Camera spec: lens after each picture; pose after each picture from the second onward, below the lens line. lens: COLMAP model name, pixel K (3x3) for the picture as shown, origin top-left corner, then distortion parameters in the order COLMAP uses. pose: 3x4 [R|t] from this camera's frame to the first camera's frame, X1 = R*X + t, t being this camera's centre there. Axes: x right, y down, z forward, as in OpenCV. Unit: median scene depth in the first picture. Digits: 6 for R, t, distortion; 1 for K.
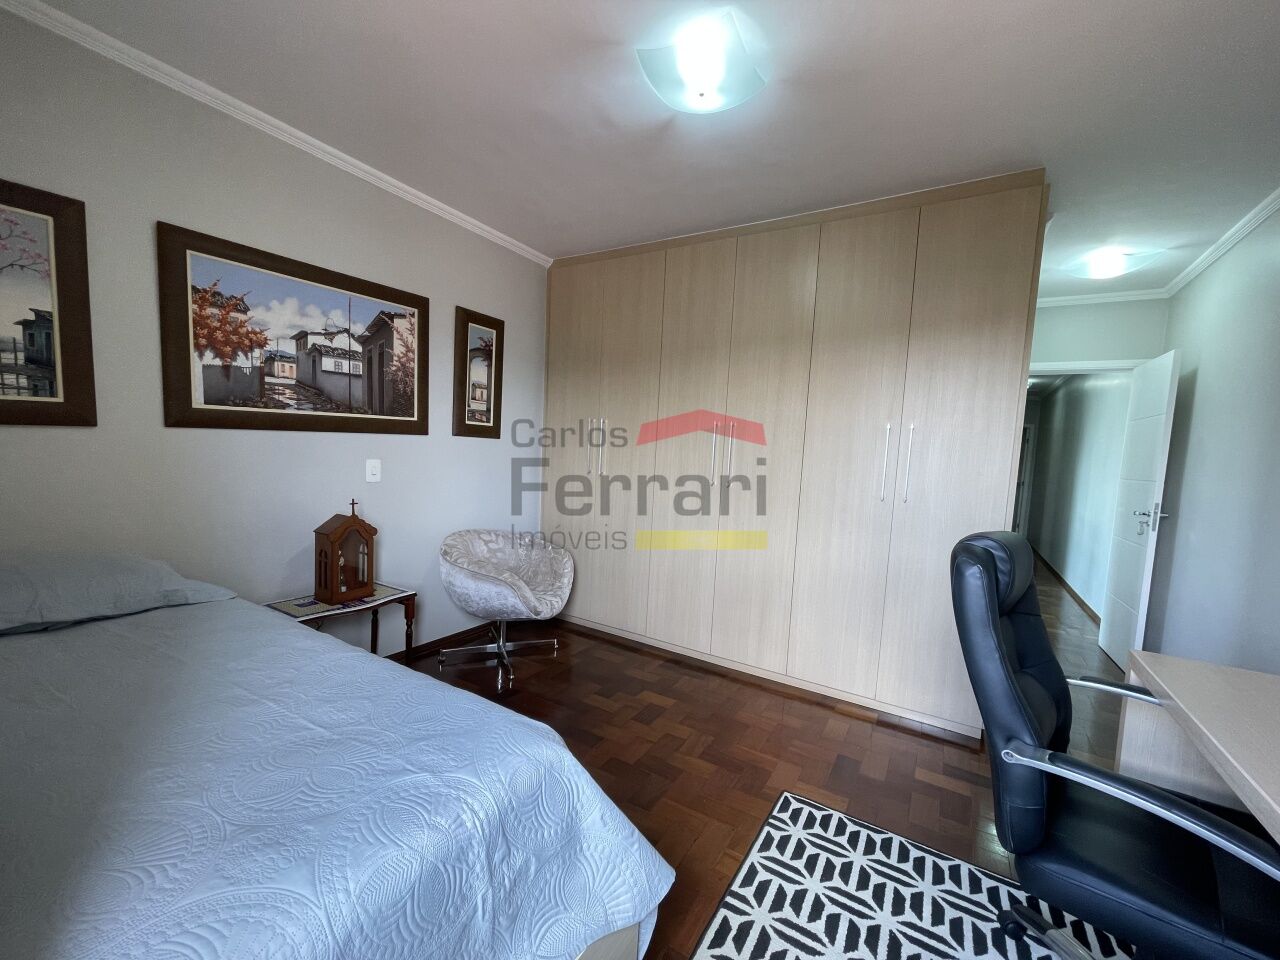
lens RADIAL K [[516.7, 0, 643.5], [0, 516.7, 480.2], [0, 0, 1]] dist [-0.004190, 0.000201]
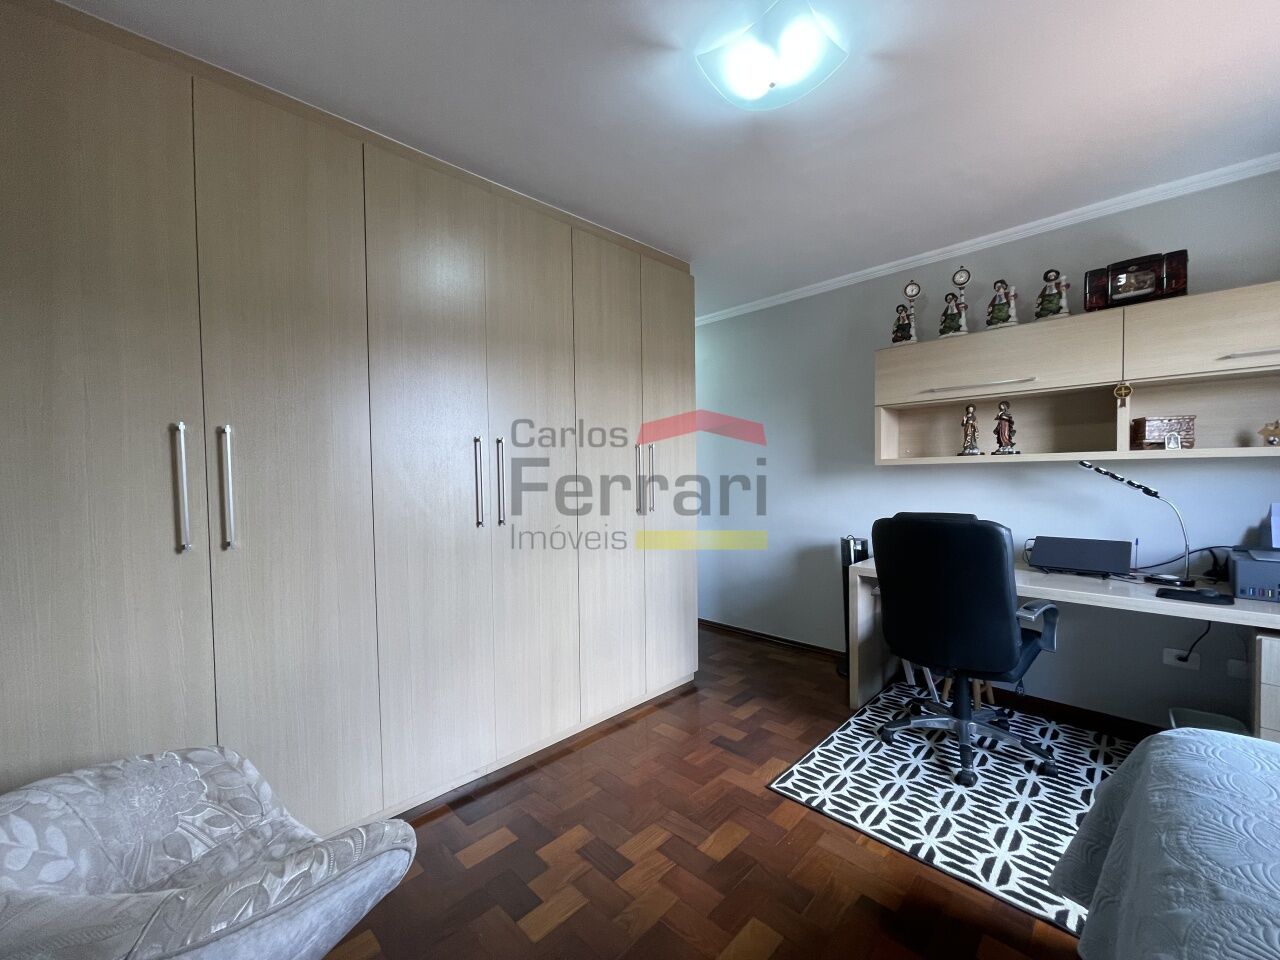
lens RADIAL K [[516.7, 0, 643.3], [0, 516.7, 483.8], [0, 0, 1]] dist [-0.004190, 0.000201]
pose [[0.240676, -0.058350, 0.968850, -0.847957], [0.116415, 0.992721, 0.030868, -0.069249], [-0.963599, 0.105359, 0.245717, 1.033928]]
